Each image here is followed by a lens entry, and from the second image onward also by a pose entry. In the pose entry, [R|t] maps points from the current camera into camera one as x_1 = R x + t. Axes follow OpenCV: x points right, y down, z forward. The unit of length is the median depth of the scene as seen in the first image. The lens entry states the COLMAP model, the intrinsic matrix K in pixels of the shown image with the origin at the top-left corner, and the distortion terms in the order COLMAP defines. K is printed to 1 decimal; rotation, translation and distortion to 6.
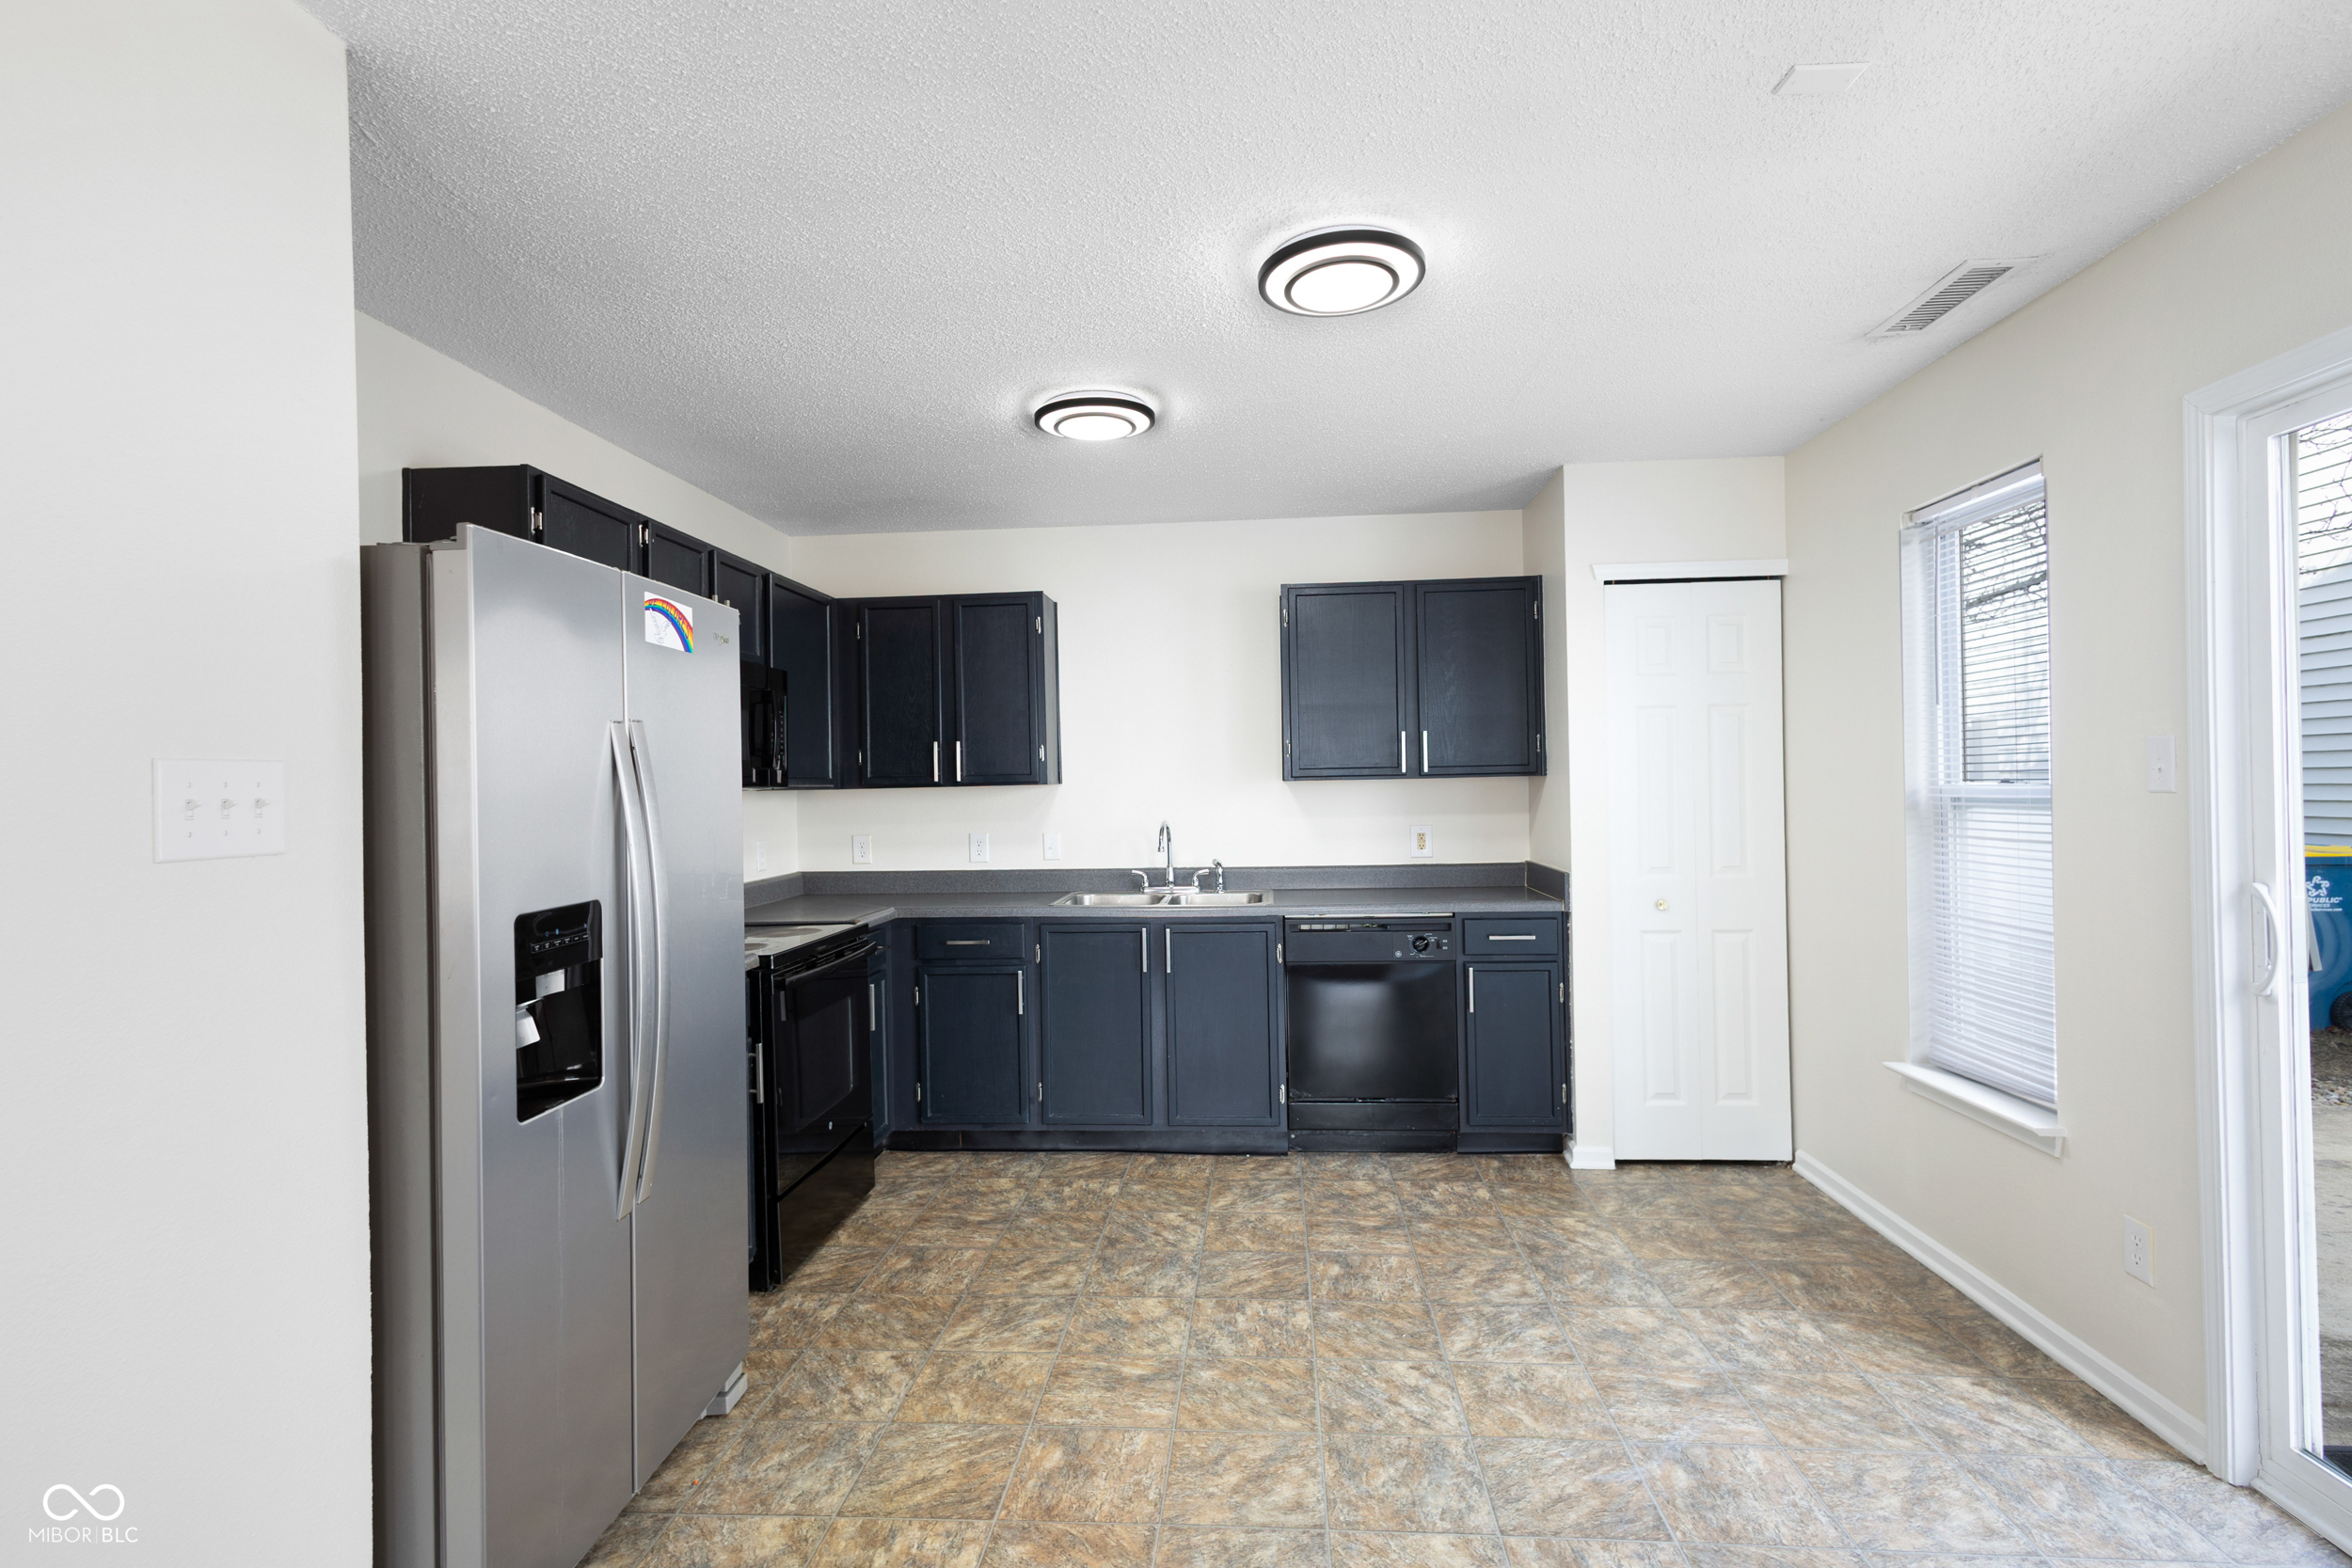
lens RADIAL K [[1142.3, 0, 1180.9], [0, 1142.3, 785.8], [0, 0, 1]] dist [0.003666, 0.000263]
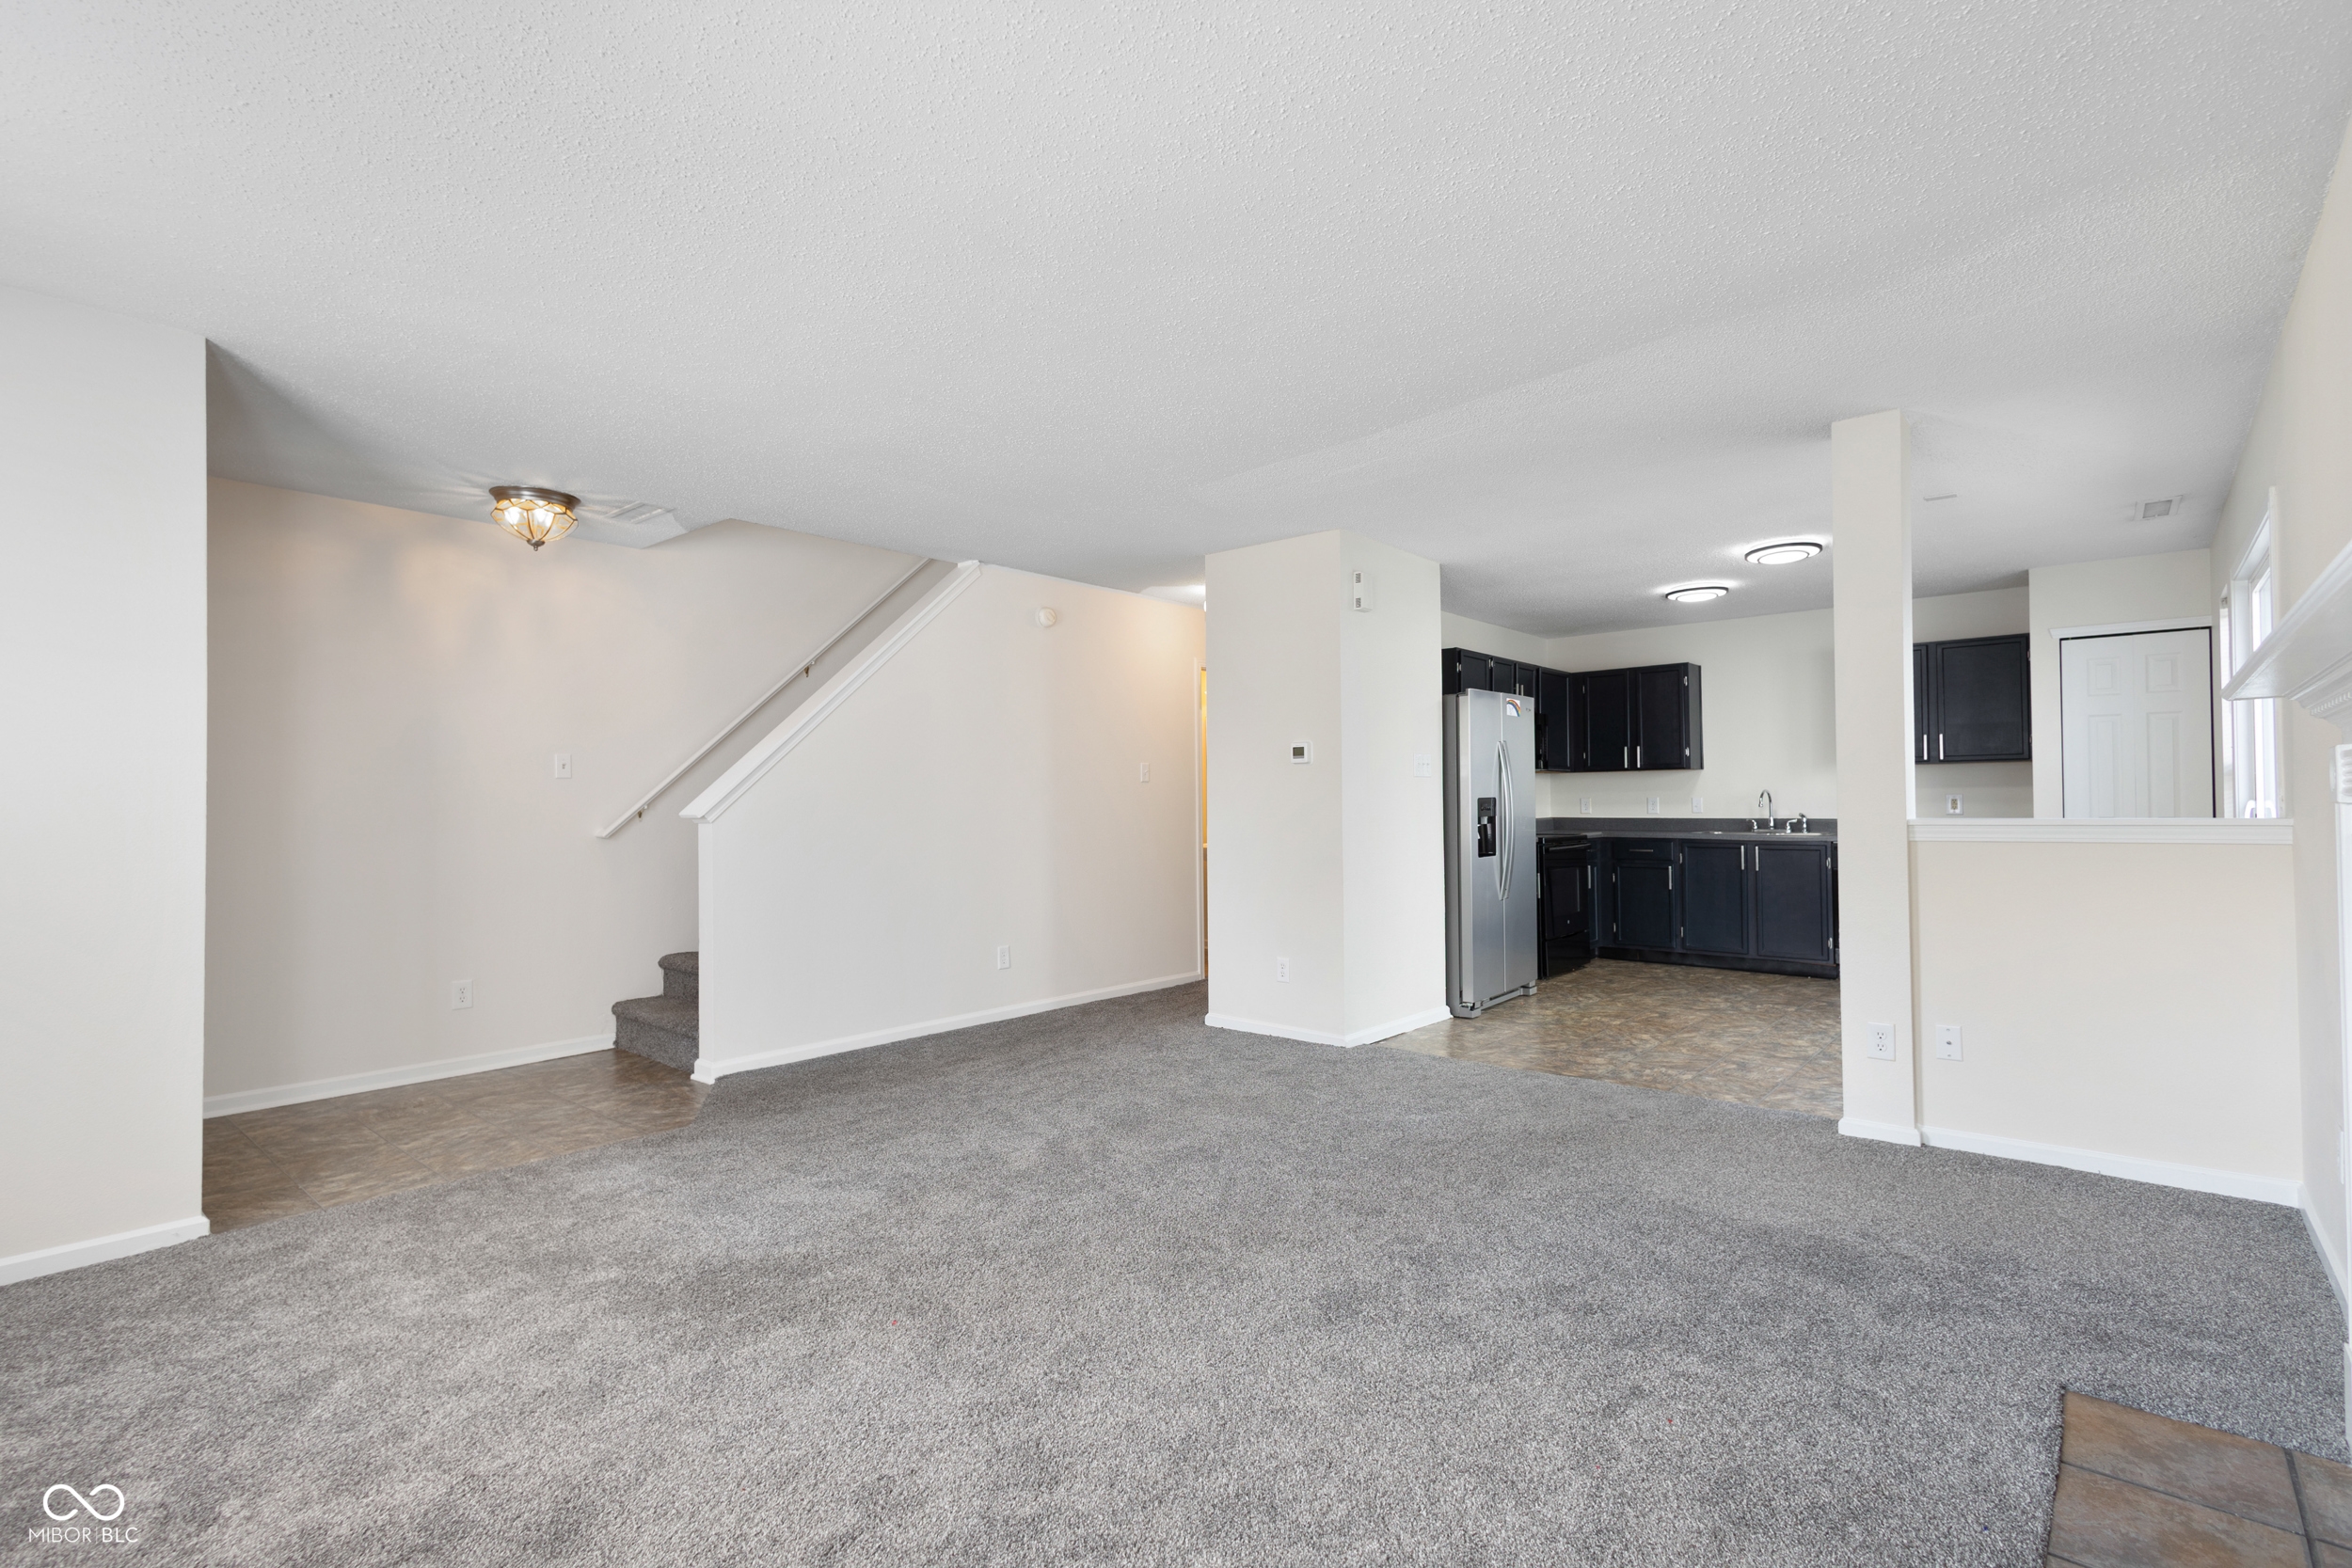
lens RADIAL K [[1096.4, 0, 1165.1], [0, 1096.4, 782.3], [0, 0, 1]] dist [0.005462, 0.000211]
pose [[0.797844, 0.001078, -0.602862, 0.298277], [-0.006500, 0.999956, -0.006814, 0.041421], [0.602828, 0.009355, 0.797816, -0.991745]]
